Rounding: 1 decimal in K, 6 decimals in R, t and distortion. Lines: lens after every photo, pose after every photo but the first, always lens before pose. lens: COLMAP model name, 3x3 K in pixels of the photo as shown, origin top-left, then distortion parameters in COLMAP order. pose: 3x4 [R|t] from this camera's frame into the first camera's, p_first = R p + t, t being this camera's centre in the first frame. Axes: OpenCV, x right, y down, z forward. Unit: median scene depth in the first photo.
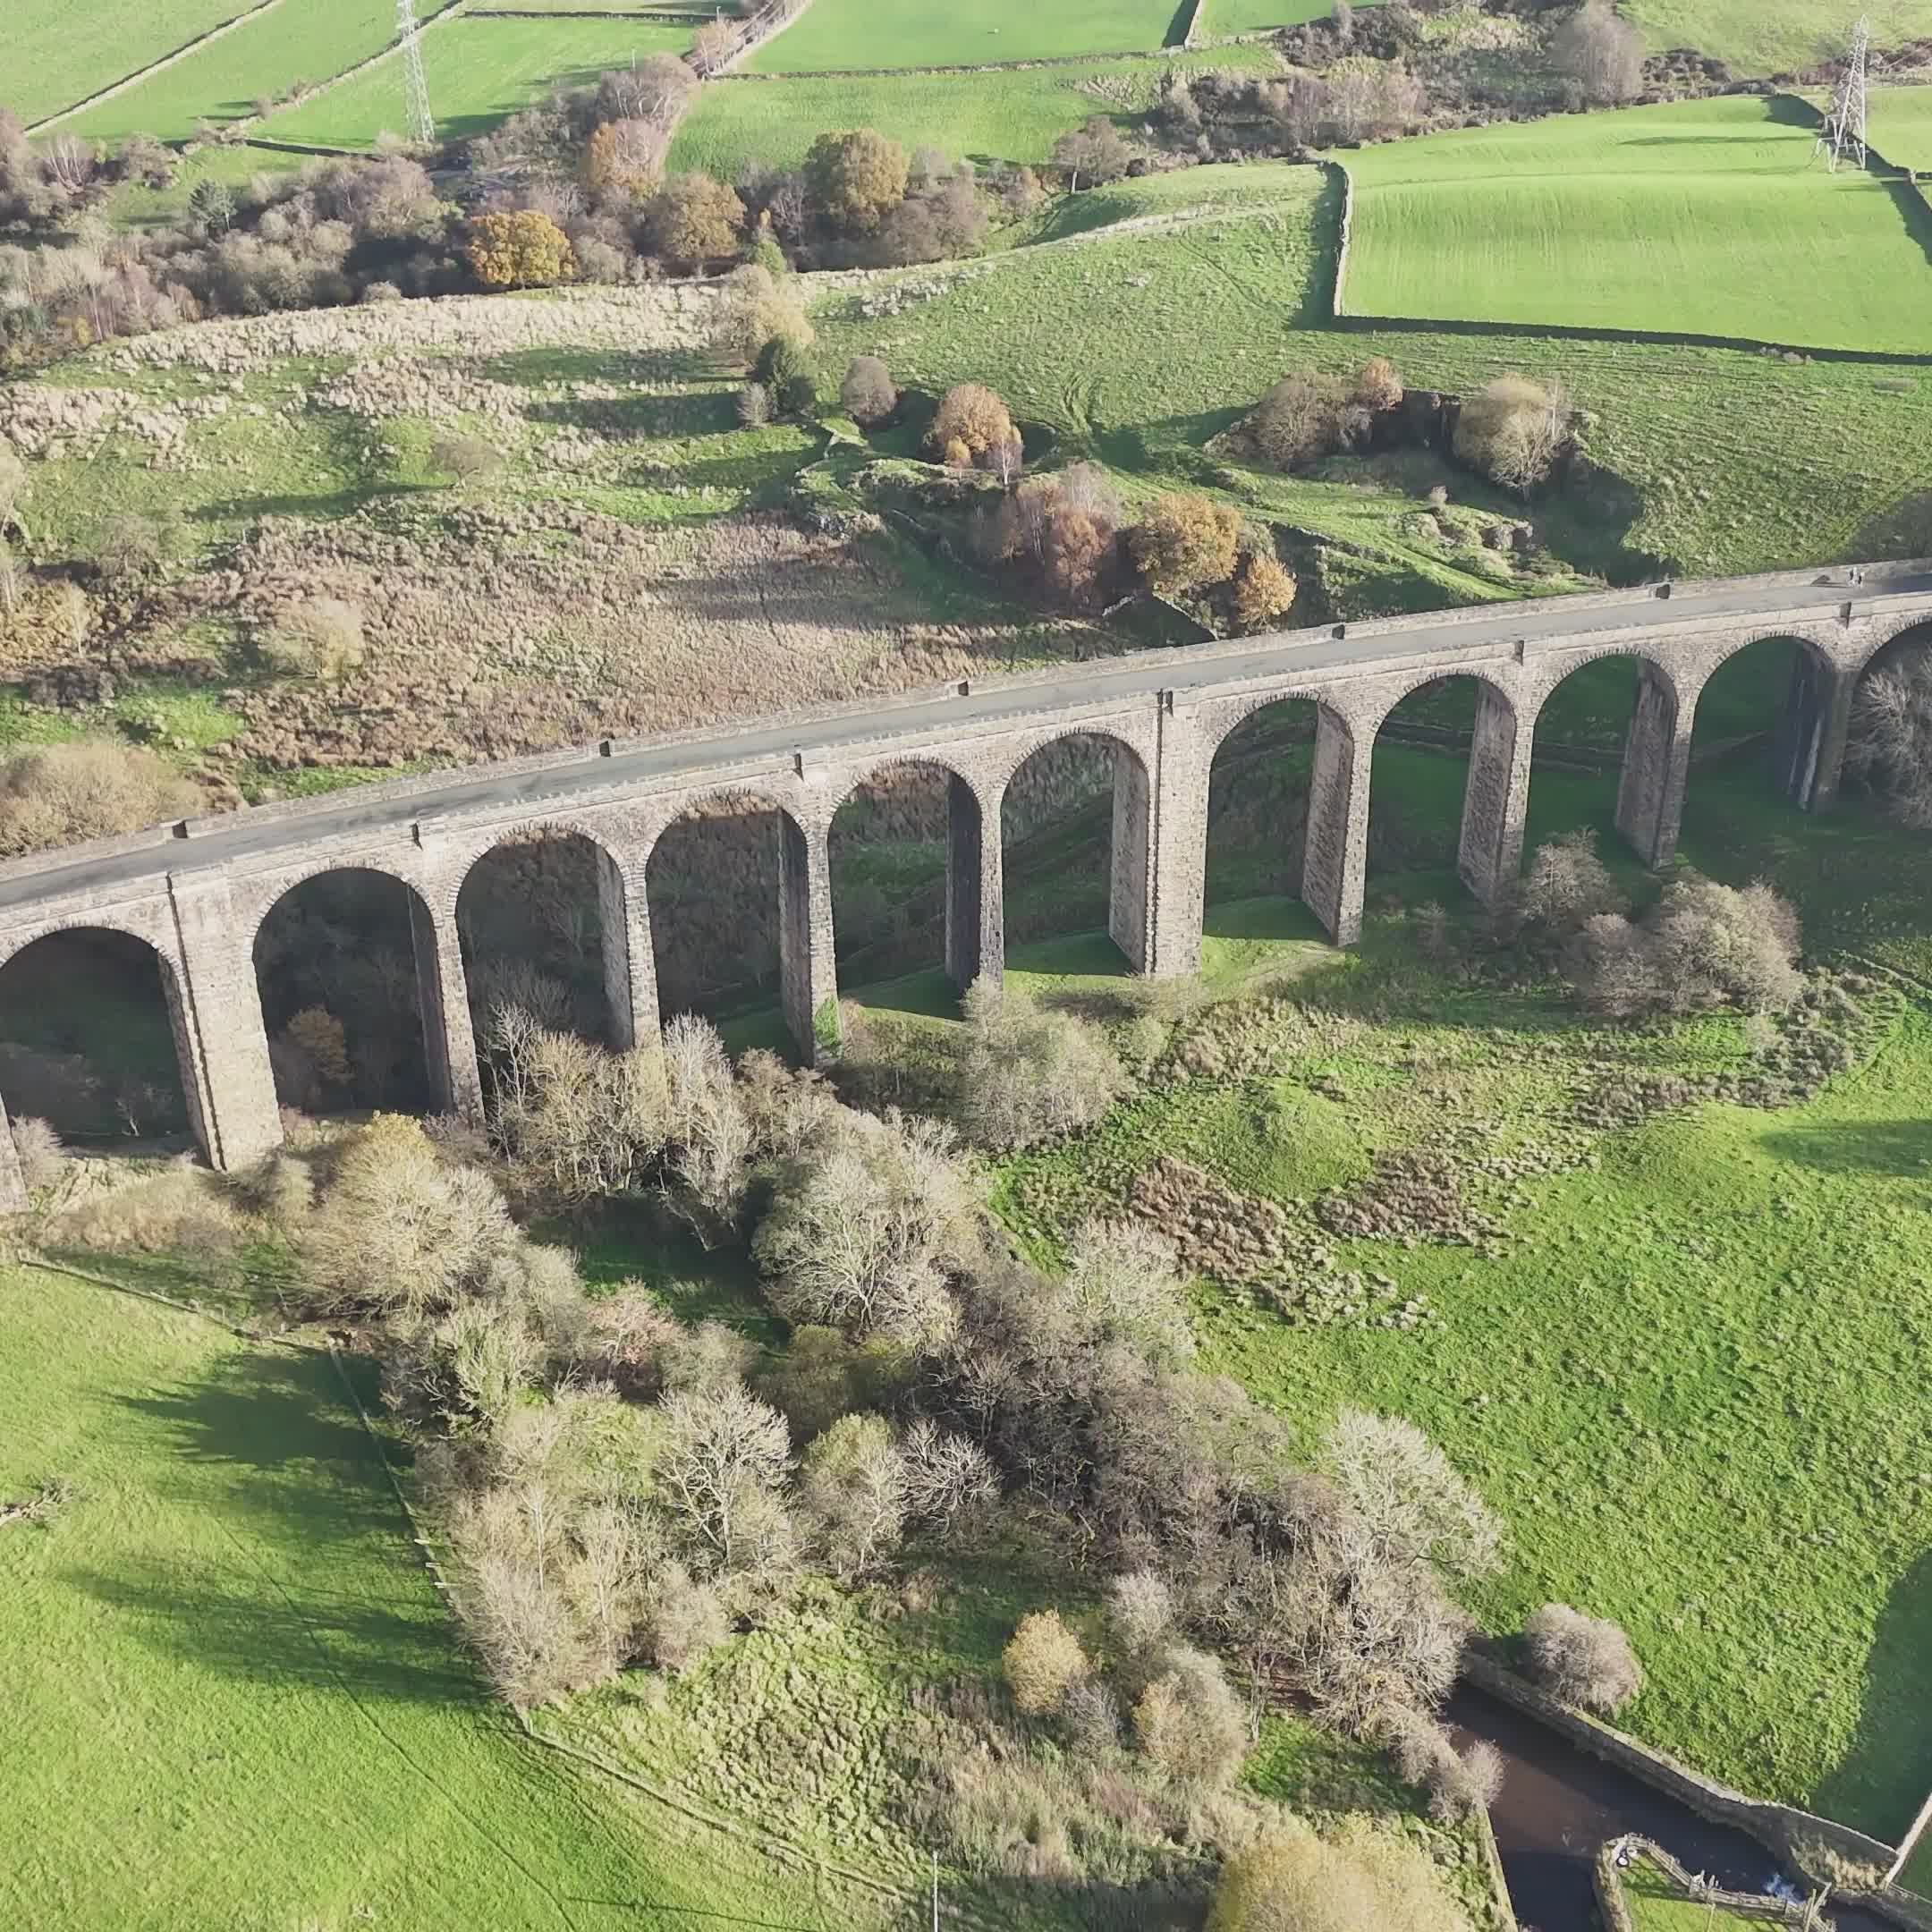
lens RADIAL K [[2546.4, 0, 966.0], [0, 2546.4, 966.0], [0, 0, 1]] dist [0.190355, -0.510583]
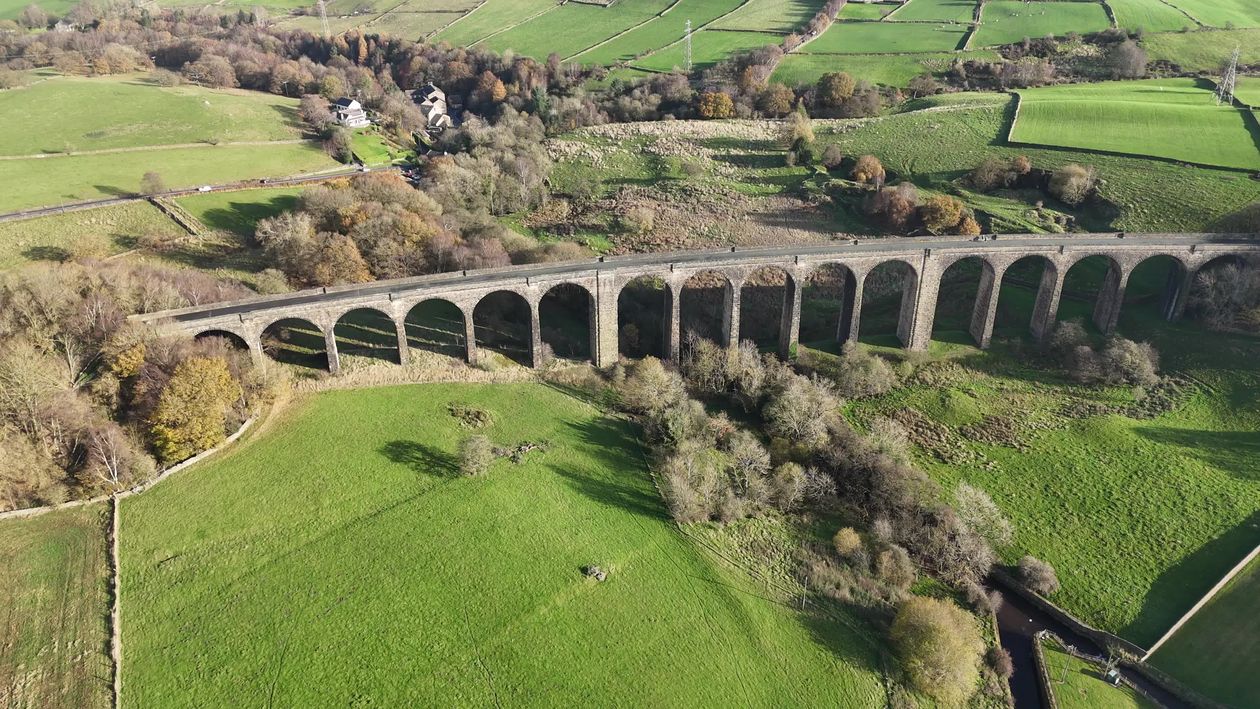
lens RADIAL K [[924.6, 0, 630.0], [0, 924.6, 354.5], [0, 0, 1]] dist [0.085745, -0.084989]
pose [[0.968243, 0.120315, -0.219158, -0.002224], [-0.126608, 0.991842, -0.014846, 0.066176], [0.215584, 0.042121, 0.975576, -0.094018]]
